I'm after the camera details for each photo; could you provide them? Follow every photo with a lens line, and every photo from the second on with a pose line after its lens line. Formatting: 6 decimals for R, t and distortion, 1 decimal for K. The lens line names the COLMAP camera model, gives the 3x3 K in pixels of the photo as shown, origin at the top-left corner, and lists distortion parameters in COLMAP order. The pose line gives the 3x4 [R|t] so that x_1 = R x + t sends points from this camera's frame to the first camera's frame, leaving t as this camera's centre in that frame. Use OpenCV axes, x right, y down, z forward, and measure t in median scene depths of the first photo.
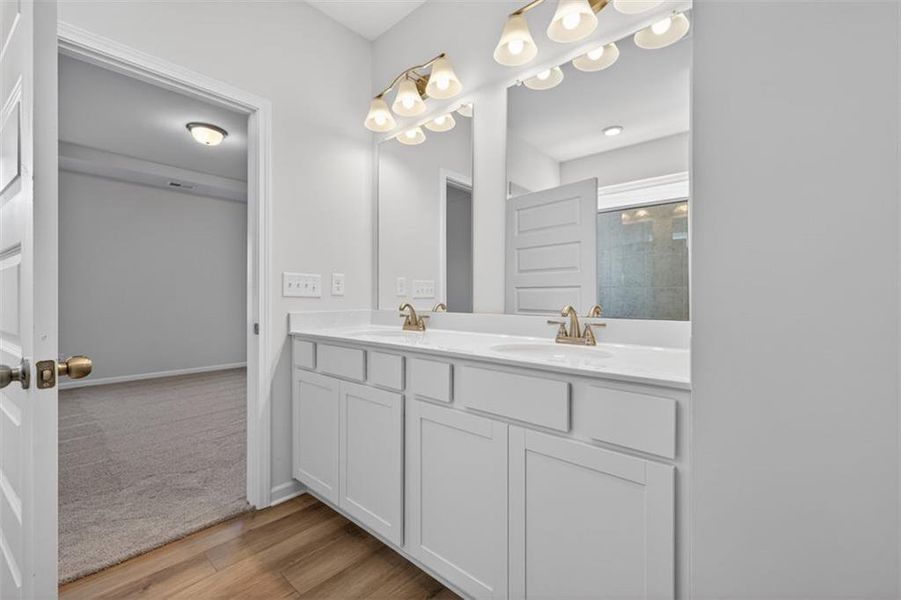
lens RADIAL K [[374.7, 0, 456.3], [0, 374.7, 303.5], [0, 0, 1]] dist [0.011492, -0.003405]
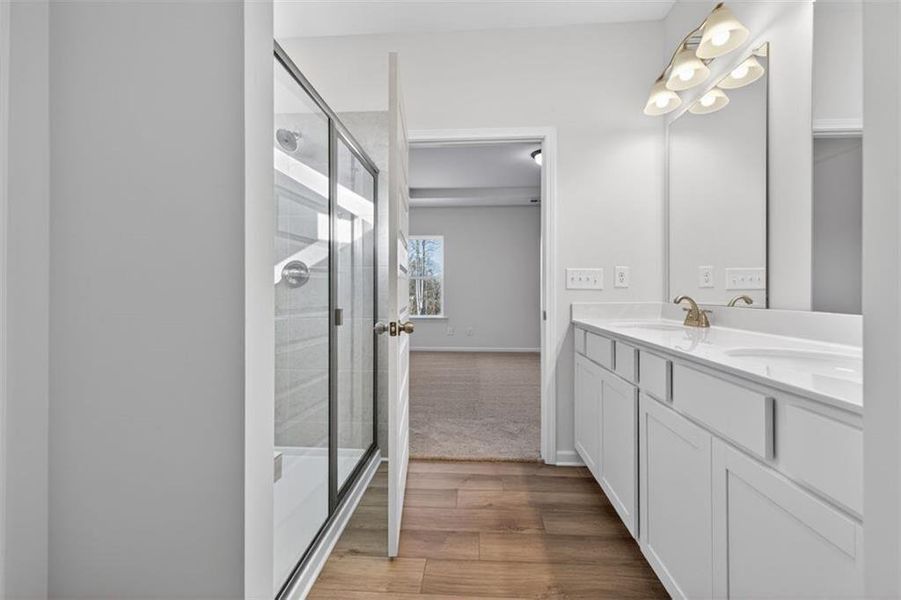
lens RADIAL K [[374.7, 0, 454.5], [0, 374.7, 295.1], [0, 0, 1]] dist [0.011492, -0.003405]
pose [[0.635886, 0.005713, -0.771762, 0.221356], [-0.007079, 0.999974, 0.001569, 0.000735], [0.771750, 0.004466, 0.635910, -0.005585]]
